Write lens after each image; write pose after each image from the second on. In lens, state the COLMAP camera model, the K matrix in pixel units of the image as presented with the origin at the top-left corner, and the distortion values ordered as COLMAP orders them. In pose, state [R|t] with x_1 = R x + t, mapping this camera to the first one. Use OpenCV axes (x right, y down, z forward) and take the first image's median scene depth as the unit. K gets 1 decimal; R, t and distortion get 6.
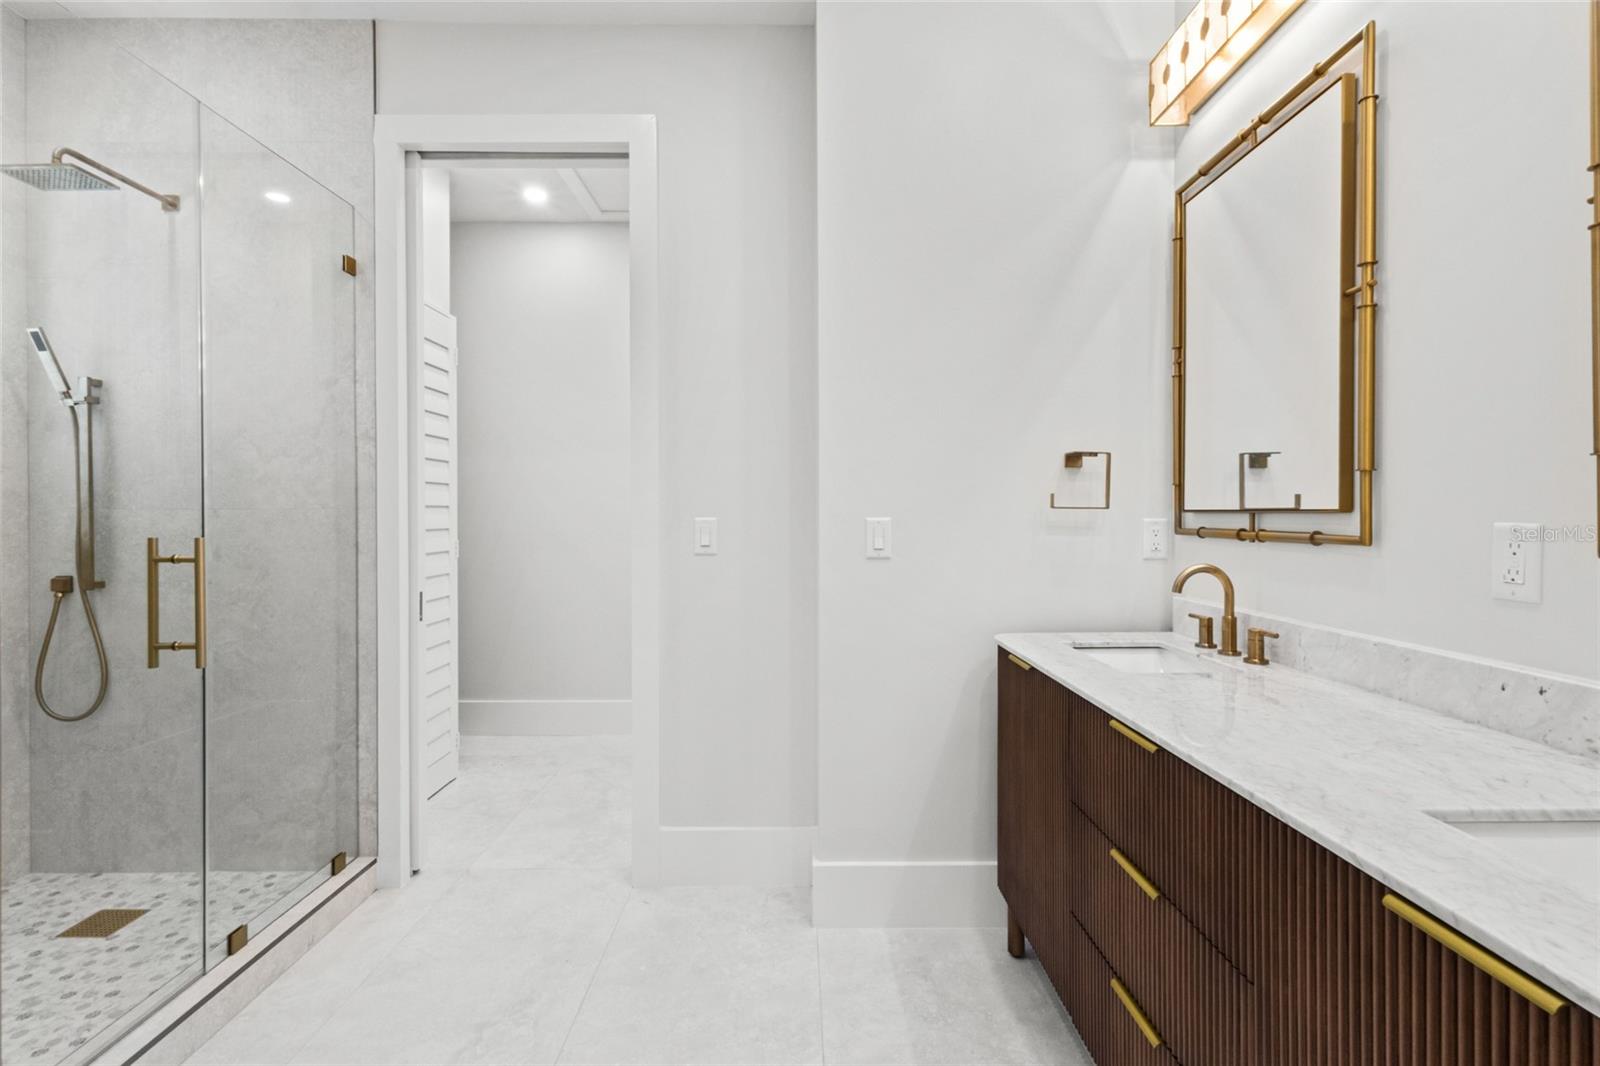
lens RADIAL K [[738.2, 0, 793.8], [0, 738.2, 520.9], [0, 0, 1]] dist [0.002119, -0.000153]
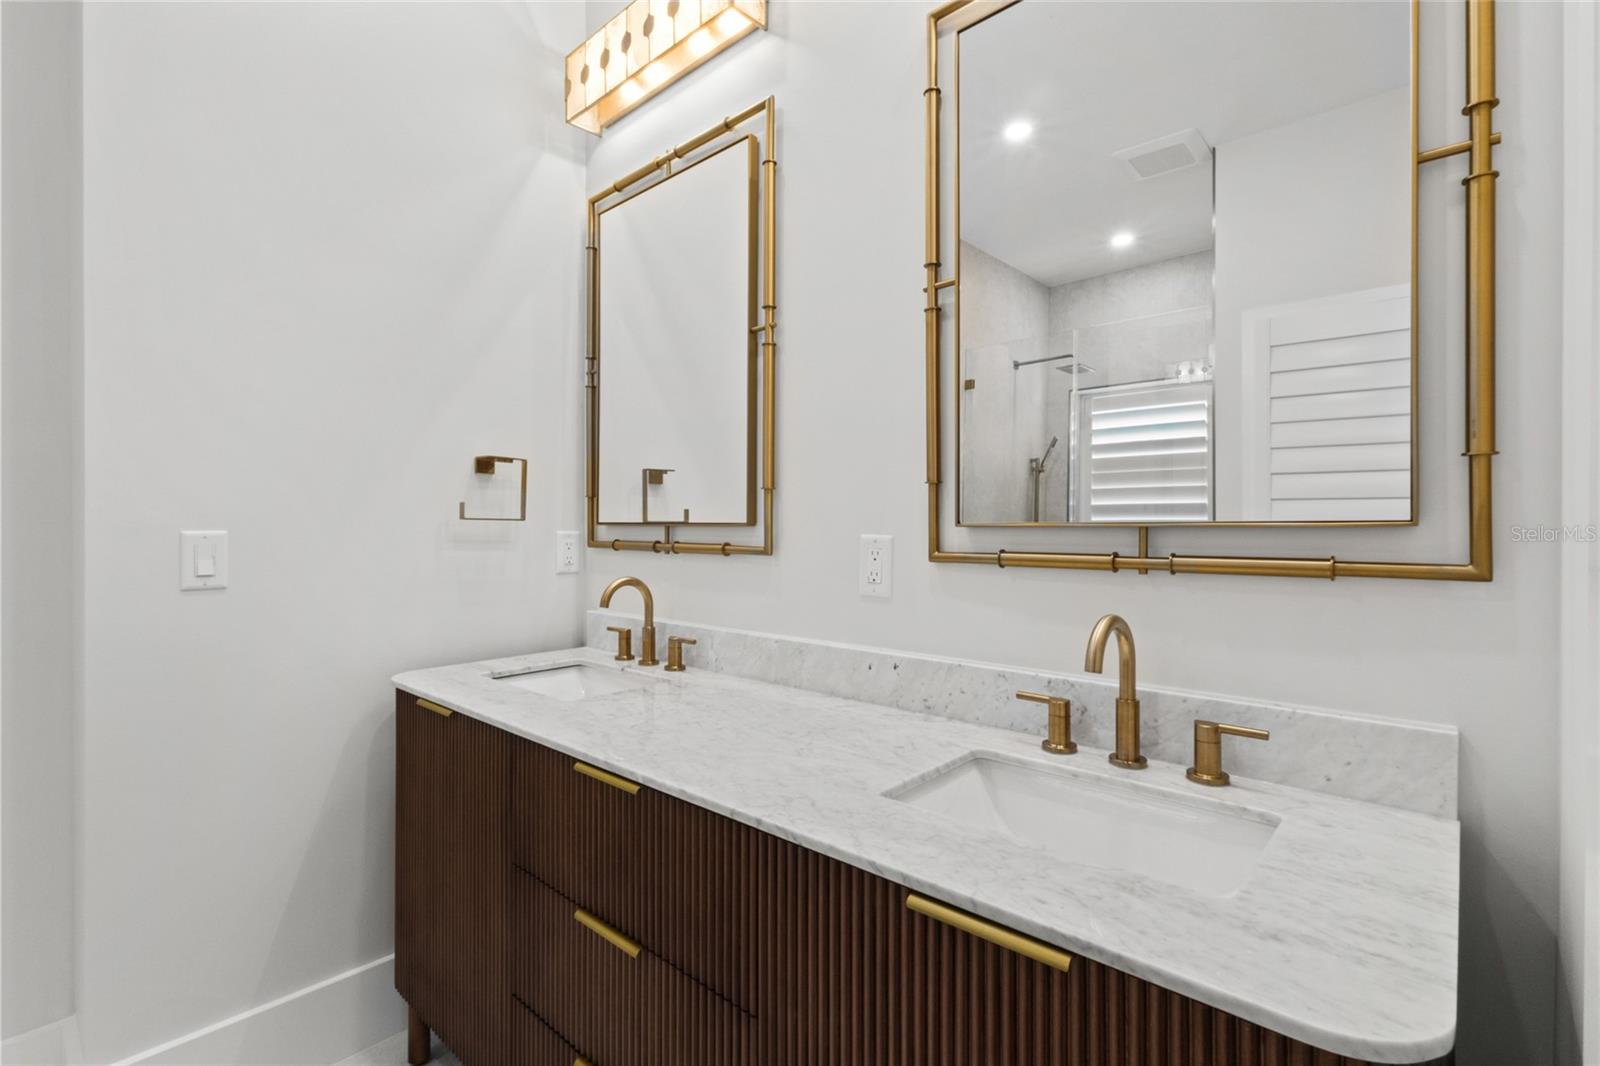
lens RADIAL K [[738.2, 0, 793.4], [0, 738.2, 528.8], [0, 0, 1]] dist [0.002119, -0.000153]
pose [[0.678397, 0.000428, 0.734695, -0.047319], [0.003154, 0.999989, -0.003495, -0.003981], [-0.734689, 0.004688, 0.678388, 0.282819]]
